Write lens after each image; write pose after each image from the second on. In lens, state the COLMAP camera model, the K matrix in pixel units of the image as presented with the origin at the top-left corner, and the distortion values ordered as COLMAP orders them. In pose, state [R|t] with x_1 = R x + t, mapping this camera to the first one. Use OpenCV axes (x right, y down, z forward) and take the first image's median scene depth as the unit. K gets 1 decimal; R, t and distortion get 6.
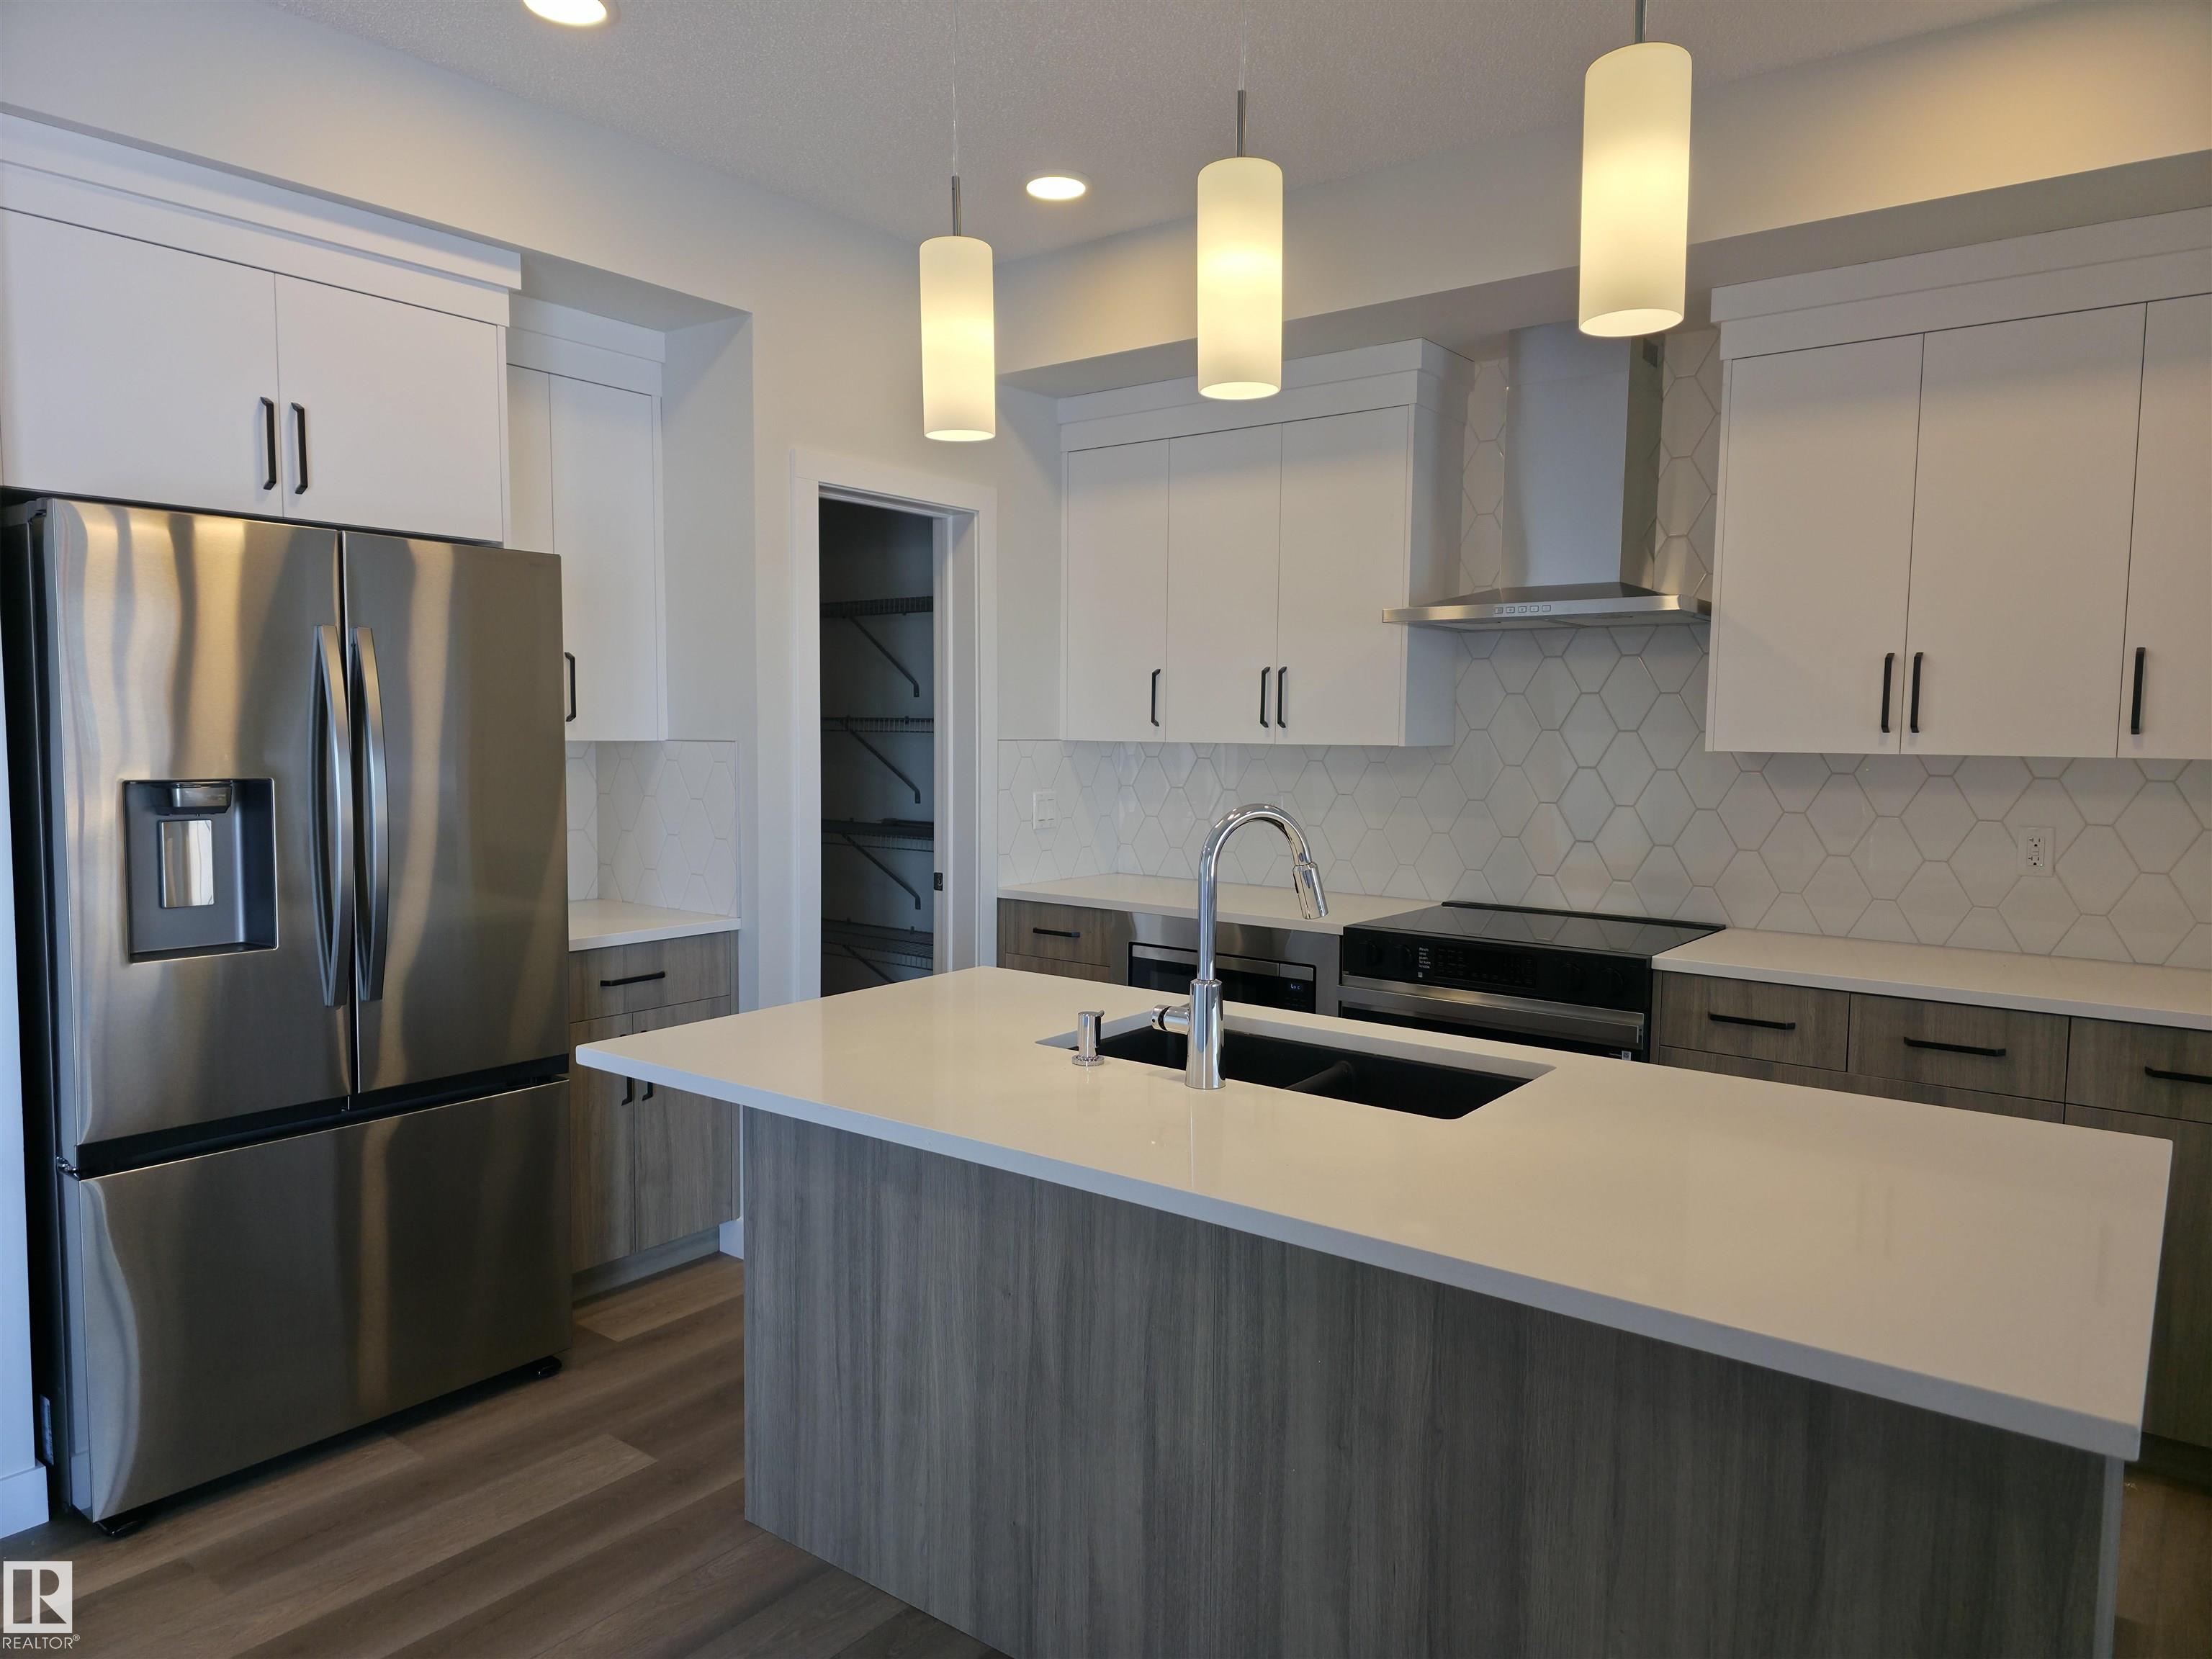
lens RADIAL K [[1461.5, 0, 1113.9], [0, 1461.5, 836.2], [0, 0, 1]] dist [0.055760, -0.046363]
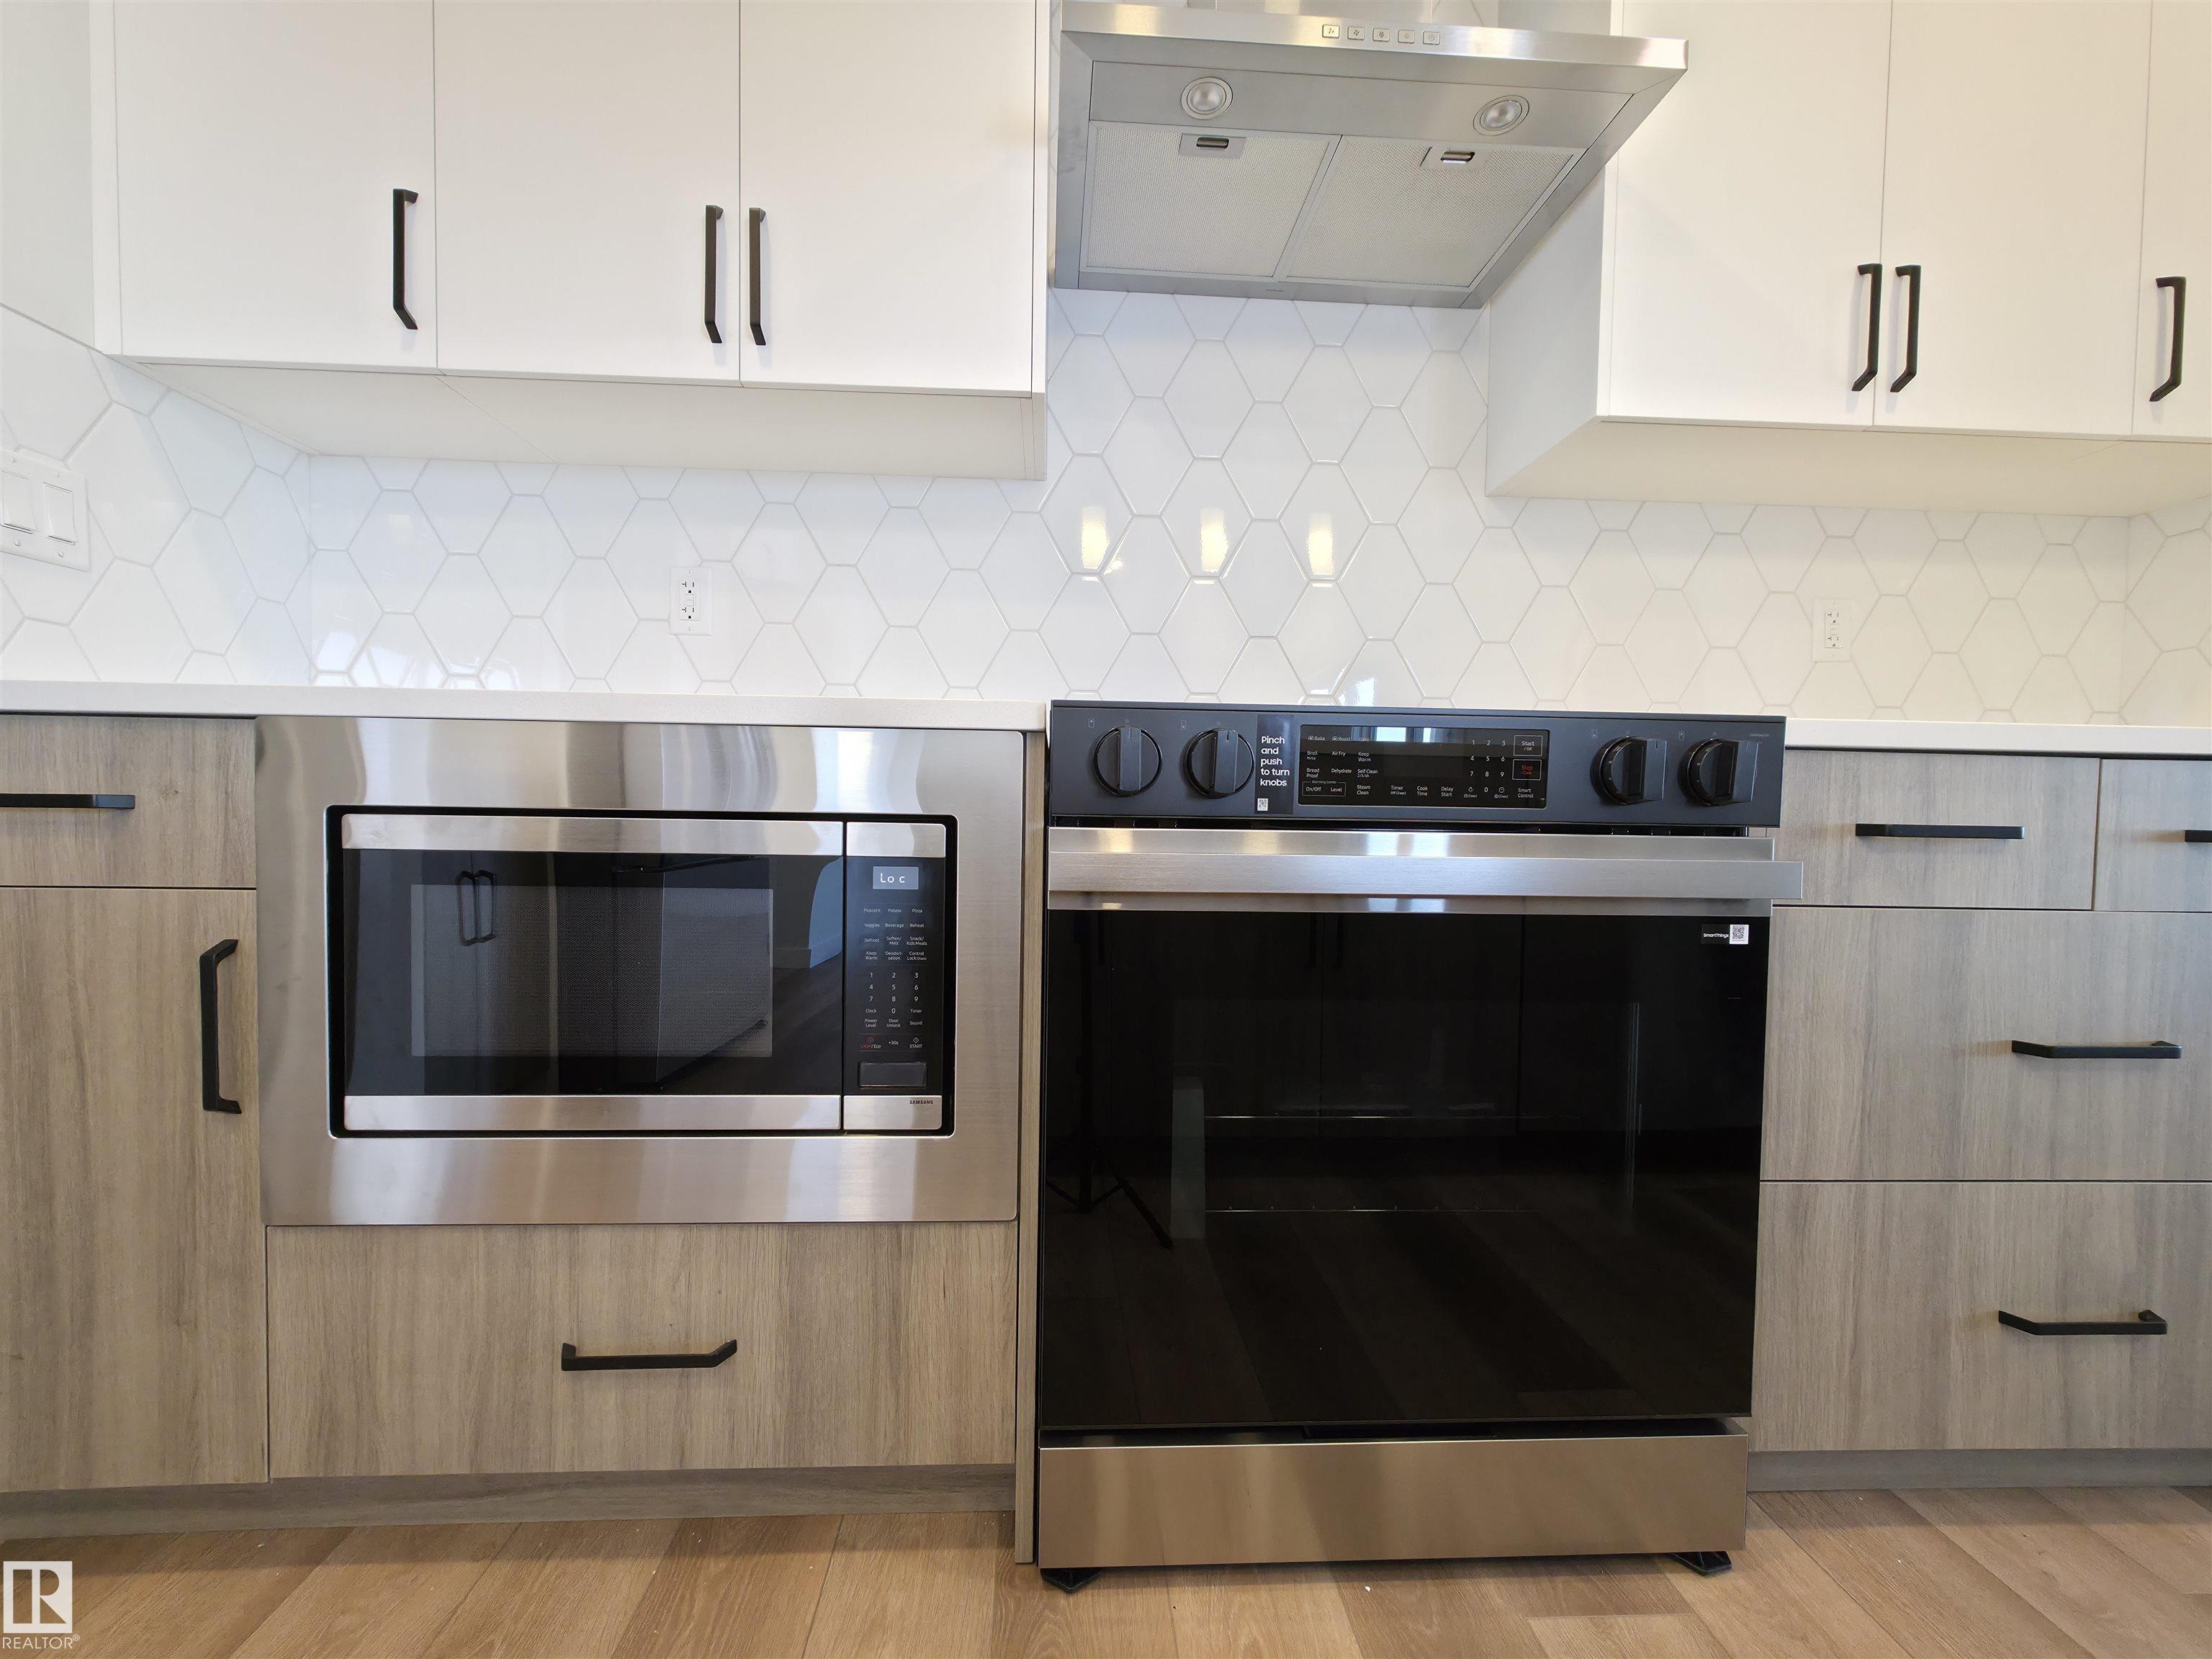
lens RADIAL K [[881.7, 0, 1084.0], [0, 881.7, 836.9], [0, 0, 1]] dist [0.002589, 0.000143]
pose [[0.765854, -0.016124, 0.642812, 0.016909], [0.044531, 0.998615, -0.028005, 0.126576], [-0.641471, 0.050073, 0.765512, 0.986764]]
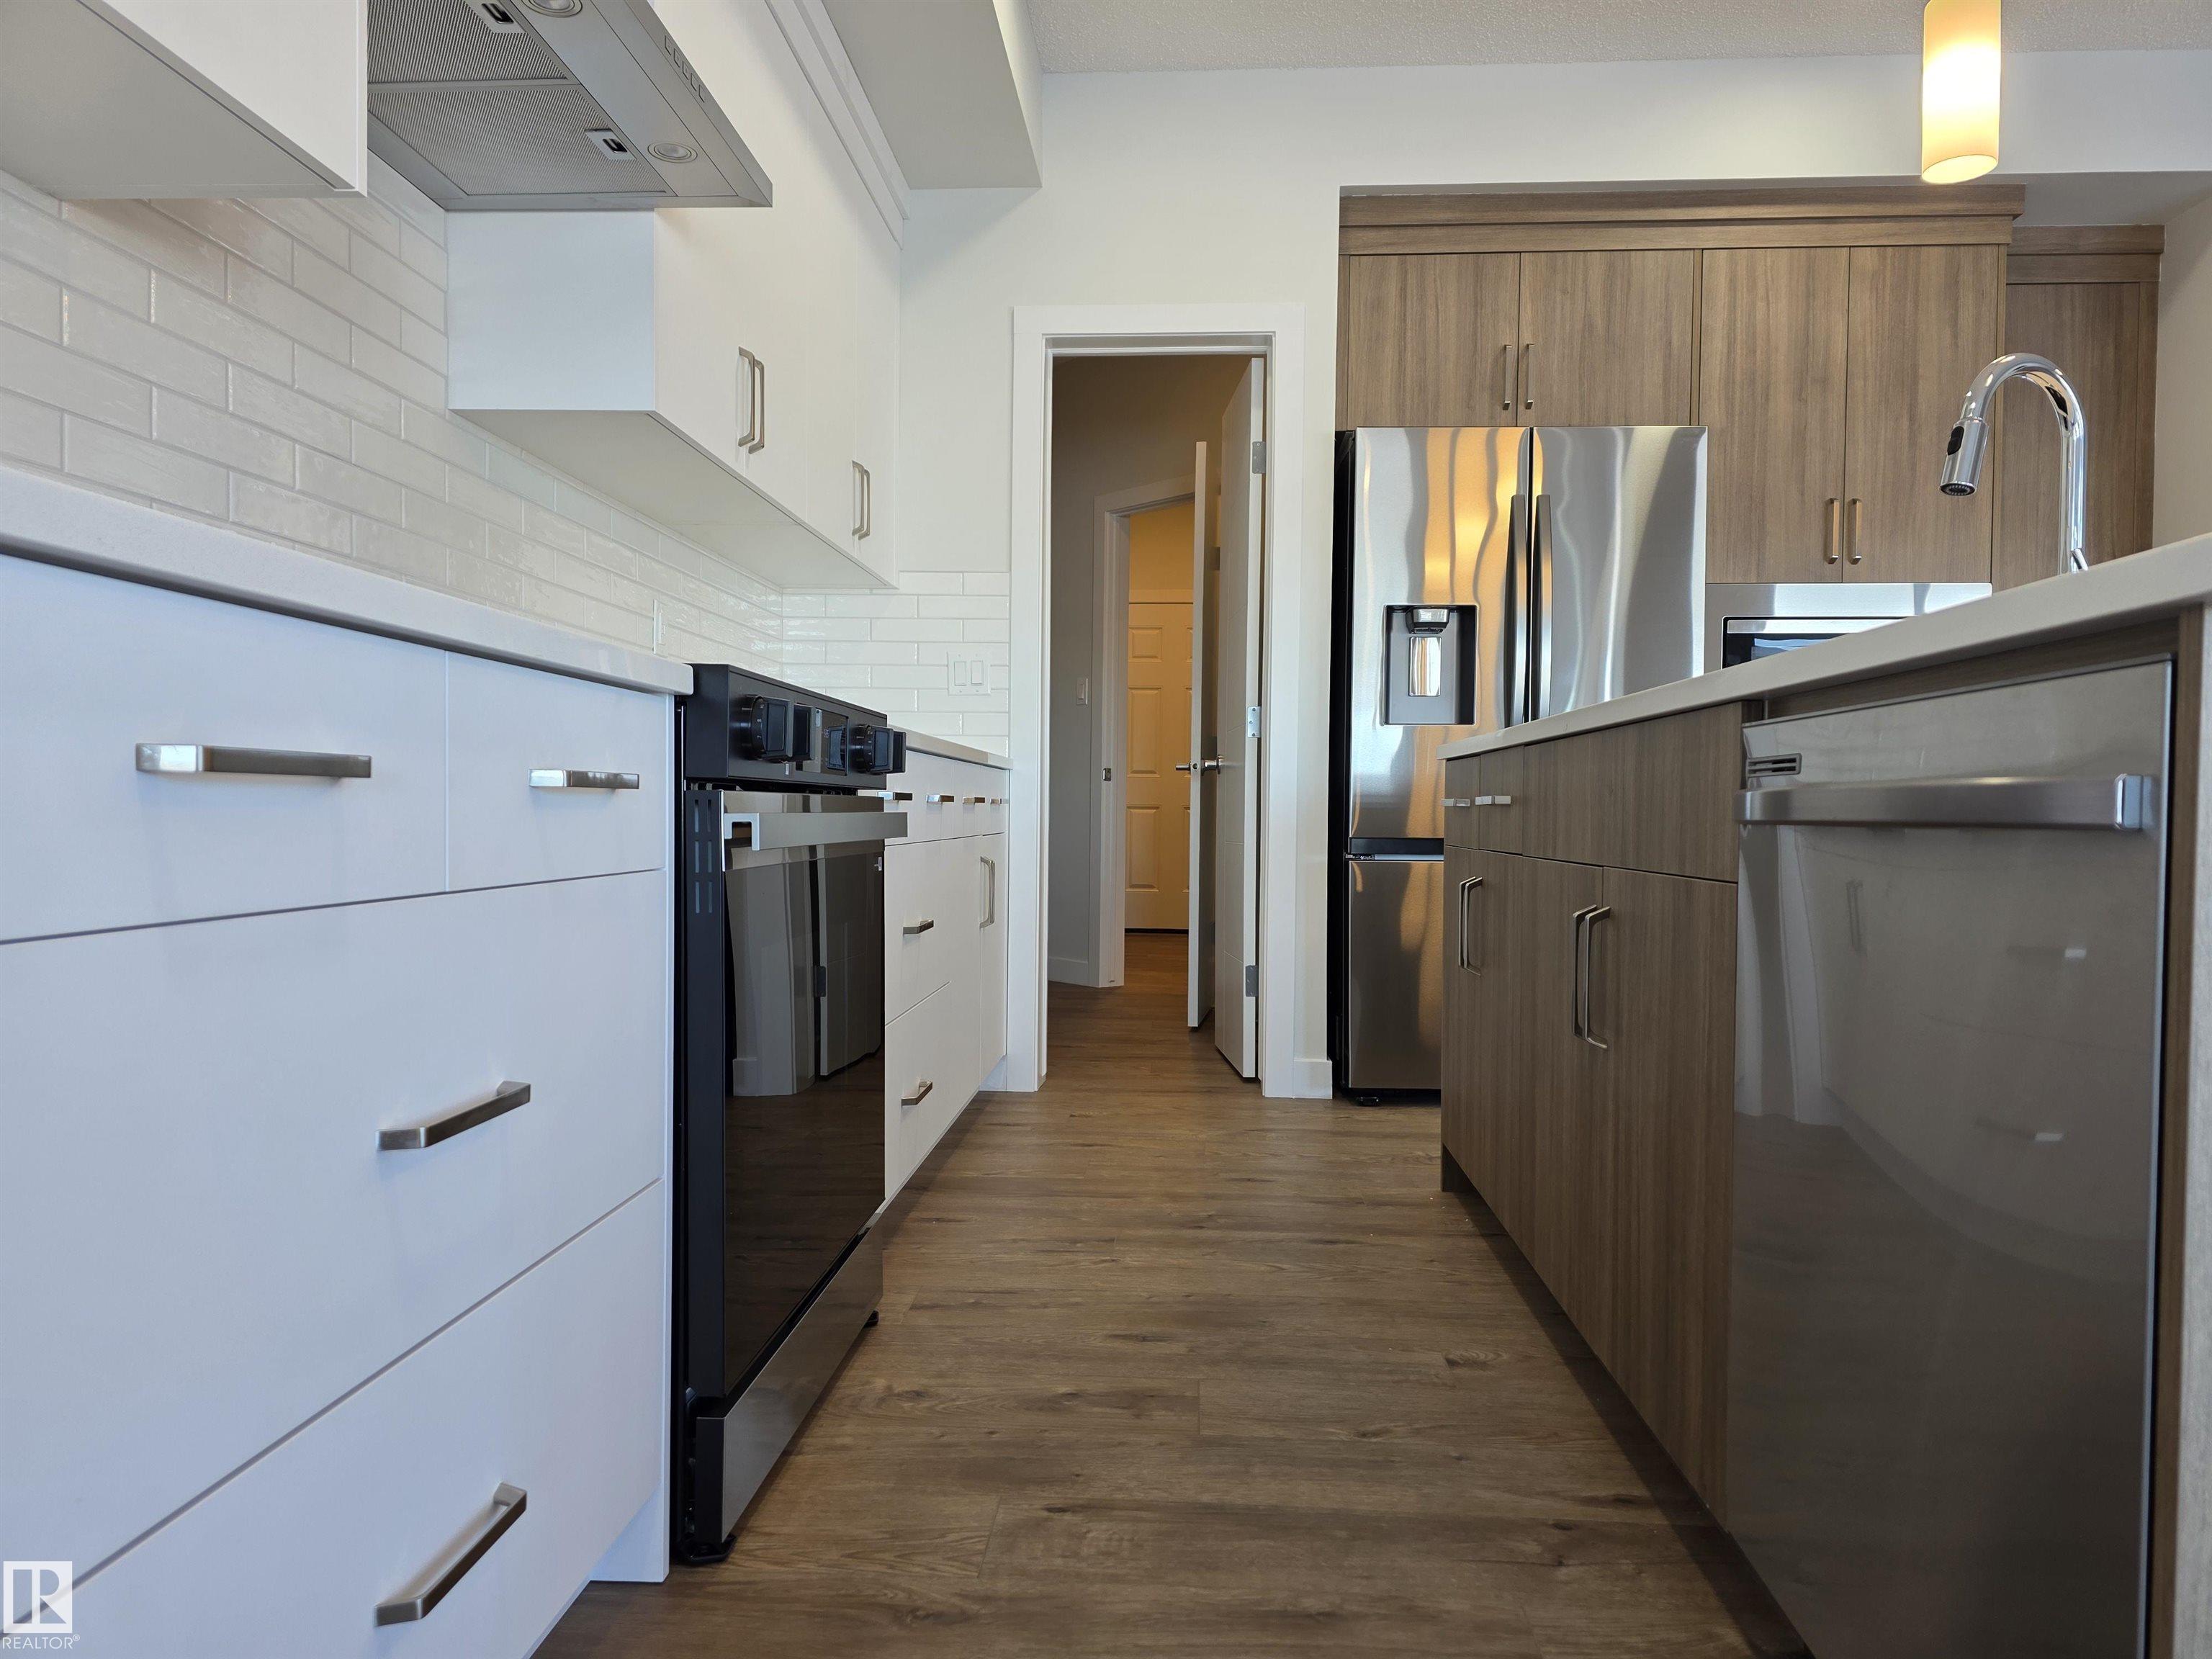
lens RADIAL K [[1461.5, 0, 1096.3], [0, 1461.5, 841.5], [0, 0, 1]] dist [0.055760, -0.046363]
pose [[-0.532327, -0.025595, 0.846152, -0.279349], [0.065543, 0.995296, 0.071341, 0.106565], [-0.843998, 0.093436, -0.528145, 1.356876]]
